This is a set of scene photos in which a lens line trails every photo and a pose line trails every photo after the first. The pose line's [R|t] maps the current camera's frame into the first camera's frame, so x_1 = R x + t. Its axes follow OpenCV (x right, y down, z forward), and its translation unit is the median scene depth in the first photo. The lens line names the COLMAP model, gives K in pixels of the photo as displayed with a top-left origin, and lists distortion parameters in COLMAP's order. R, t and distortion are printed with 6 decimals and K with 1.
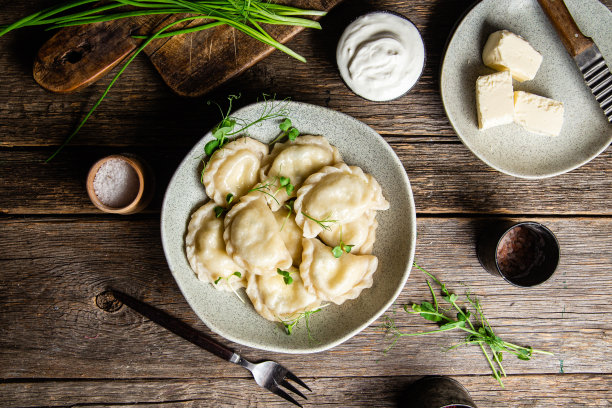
lens RADIAL K [[713.1, 0, 308.2], [0, 713.1, 226.8], [0, 0, 1]] dist [-0.063756, -0.001039]
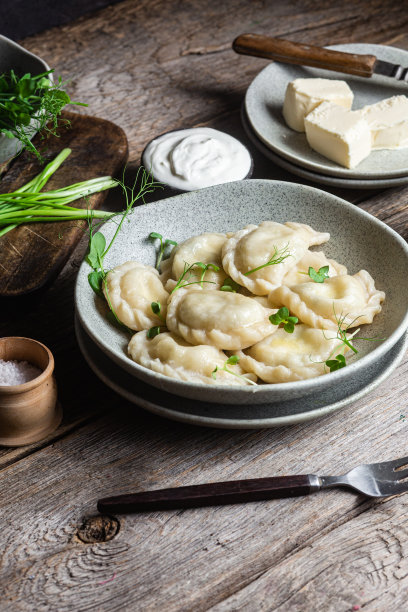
lens RADIAL K [[1743.1, 0, 230.7], [0, 1743.1, 305.3], [0, 0, 1]] dist [0.310339, -0.647833]
pose [[0.772249, -0.403157, 0.491015, -0.910065], [0.633142, 0.424423, -0.647300, 1.140152], [0.052565, 0.810759, 0.583016, -0.031042]]
